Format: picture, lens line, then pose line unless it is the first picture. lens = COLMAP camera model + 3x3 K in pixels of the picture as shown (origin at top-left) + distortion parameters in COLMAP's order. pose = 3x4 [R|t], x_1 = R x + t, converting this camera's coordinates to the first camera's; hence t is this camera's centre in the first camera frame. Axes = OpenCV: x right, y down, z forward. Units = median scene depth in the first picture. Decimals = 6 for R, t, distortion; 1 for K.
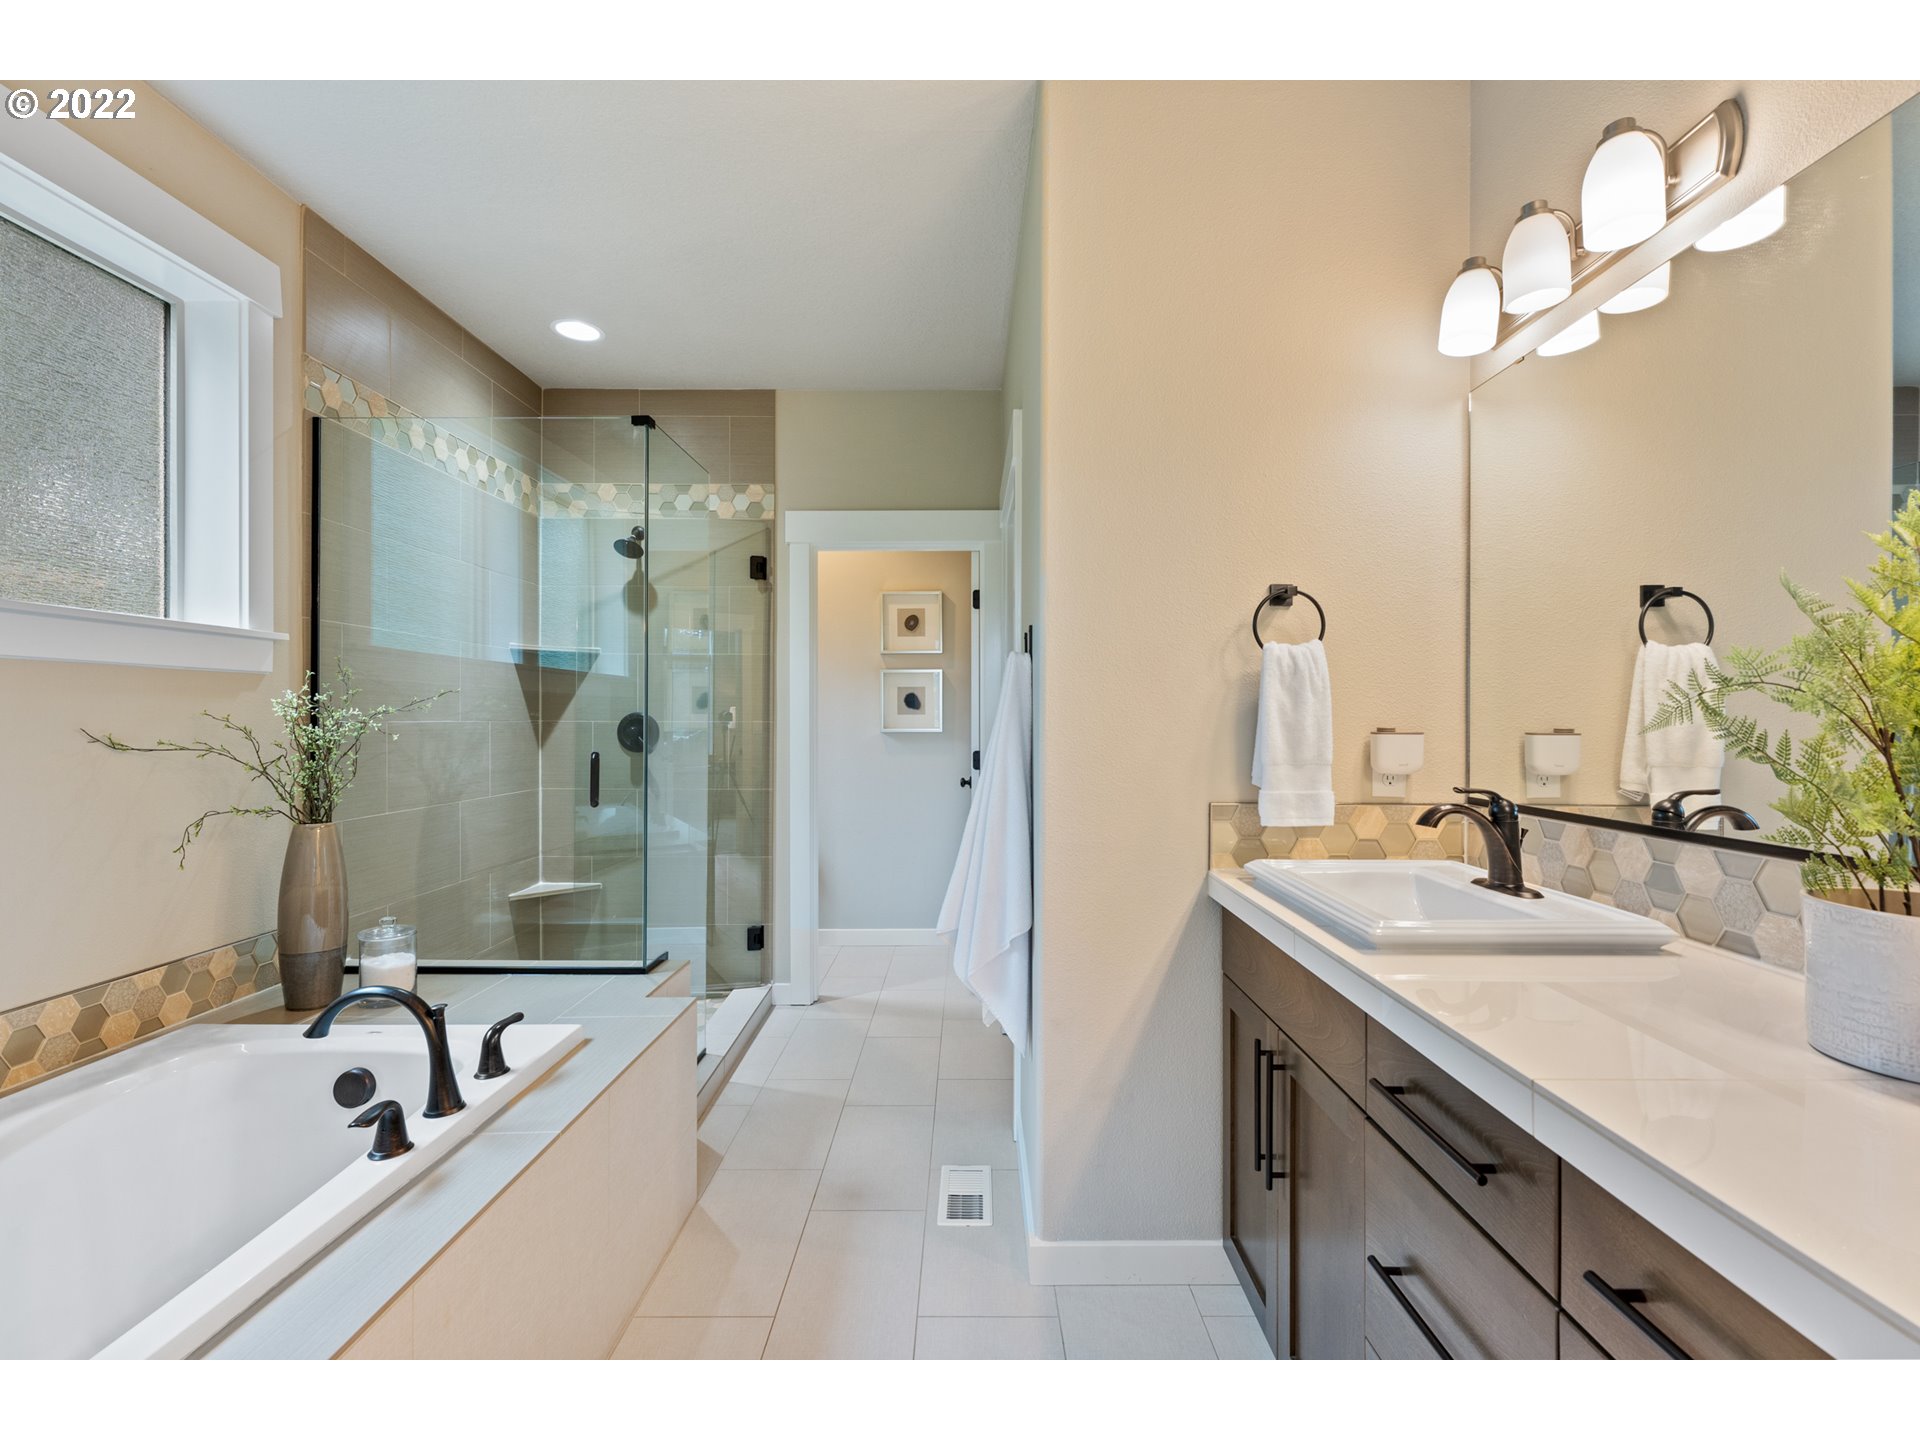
lens RADIAL K [[862.4, 0, 966.8], [0, 862.4, 718.2], [0, 0, 1]] dist [0.000966, 0.000023]
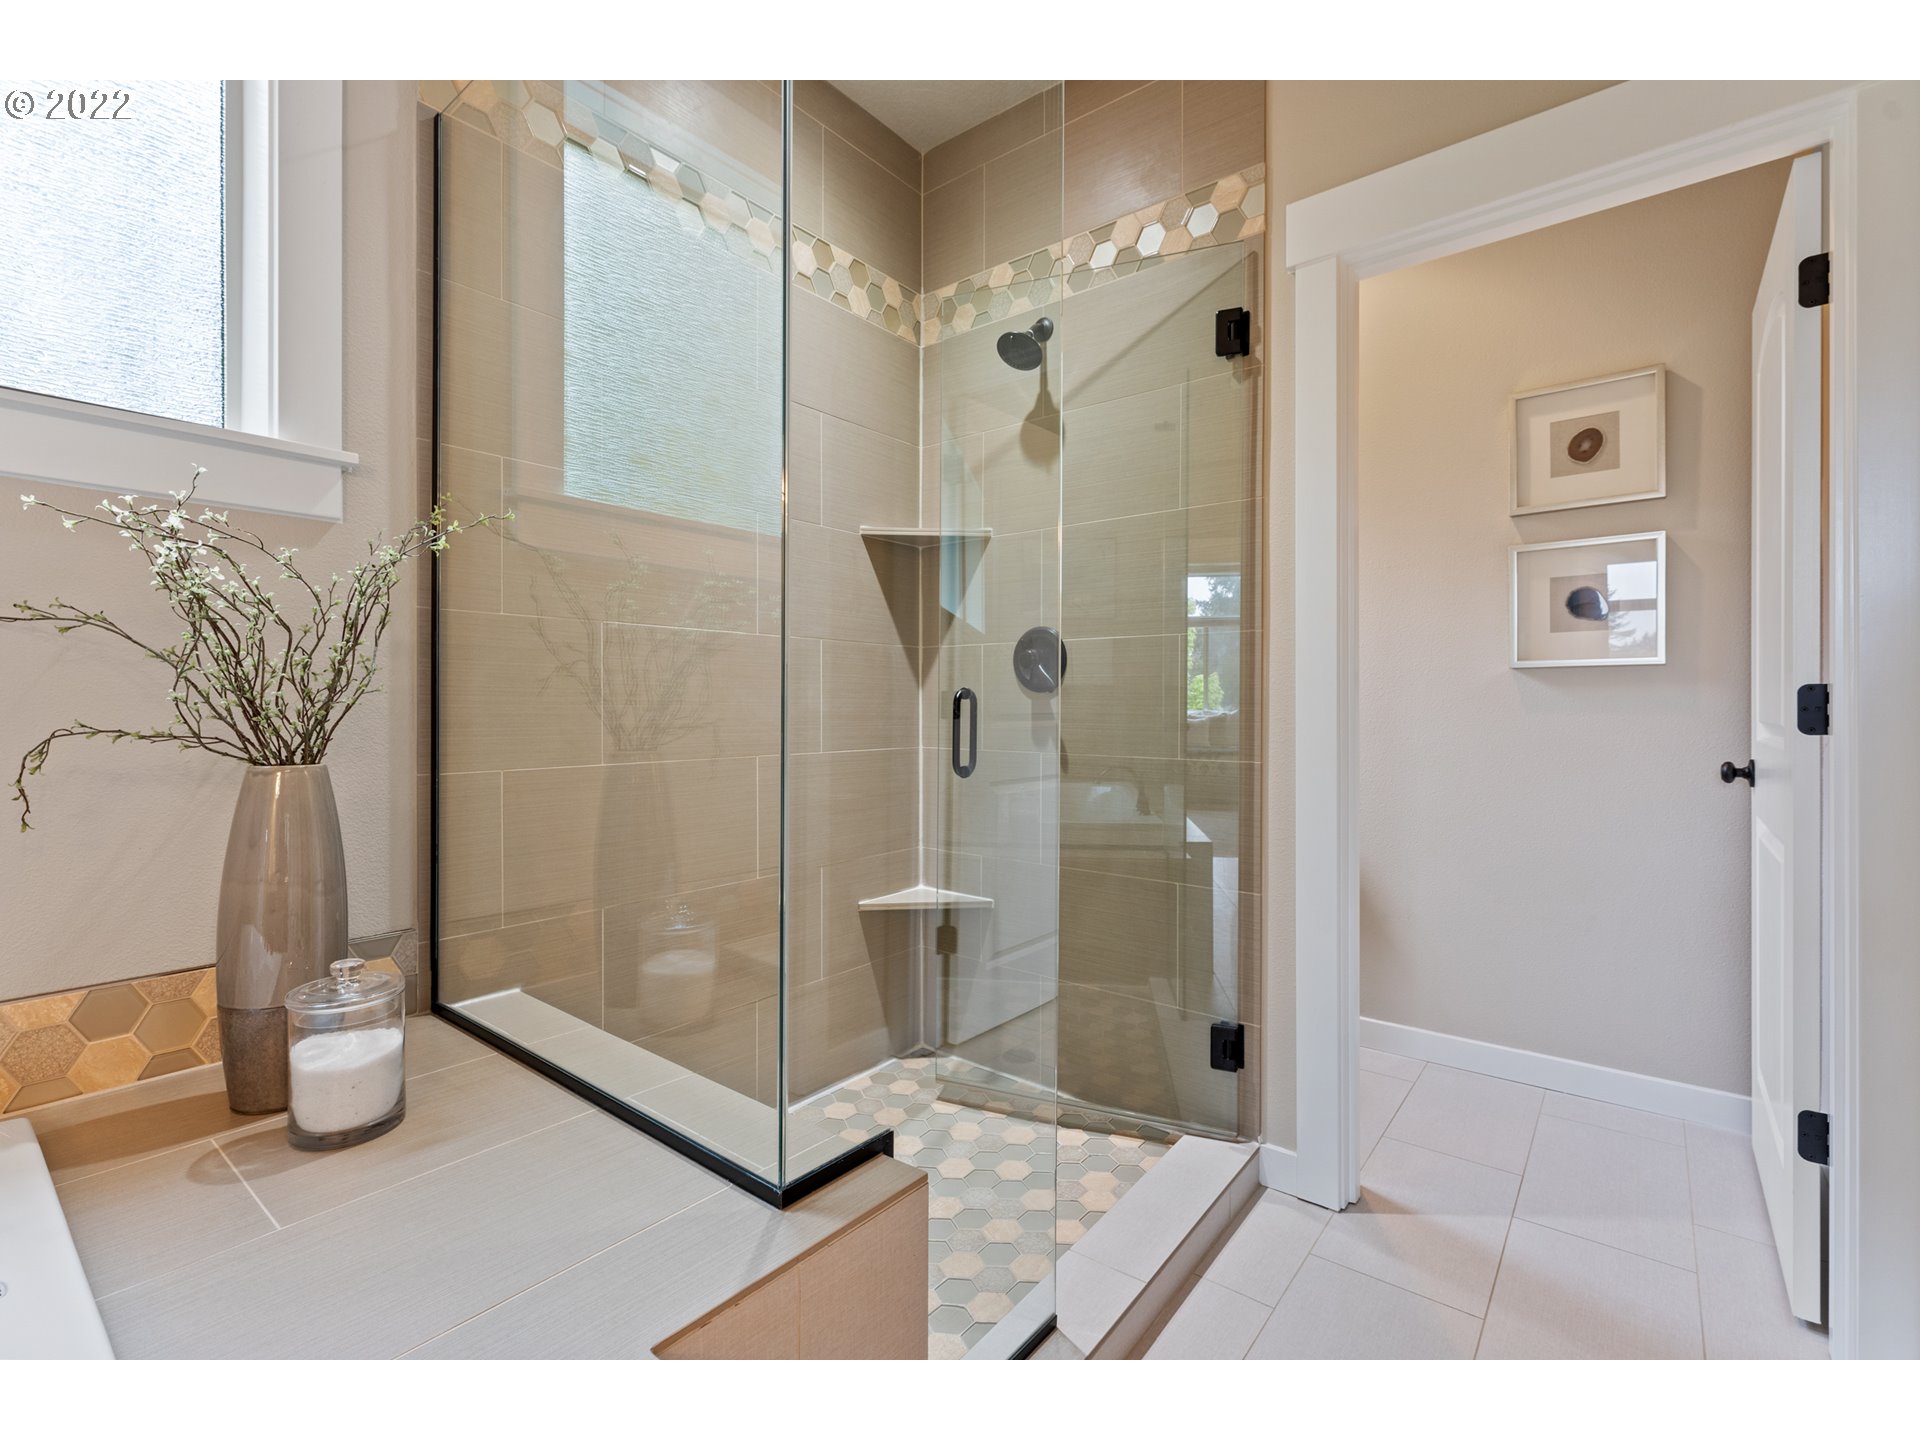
lens RADIAL K [[862.4, 0, 970.8], [0, 862.4, 704.8], [0, 0, 1]] dist [0.000966, 0.000023]
pose [[0.788951, 0.001904, -0.614453, -0.047254], [-0.002529, 0.999997, -0.000148, 0.048771], [0.614451, 0.001671, 0.788953, 0.492916]]
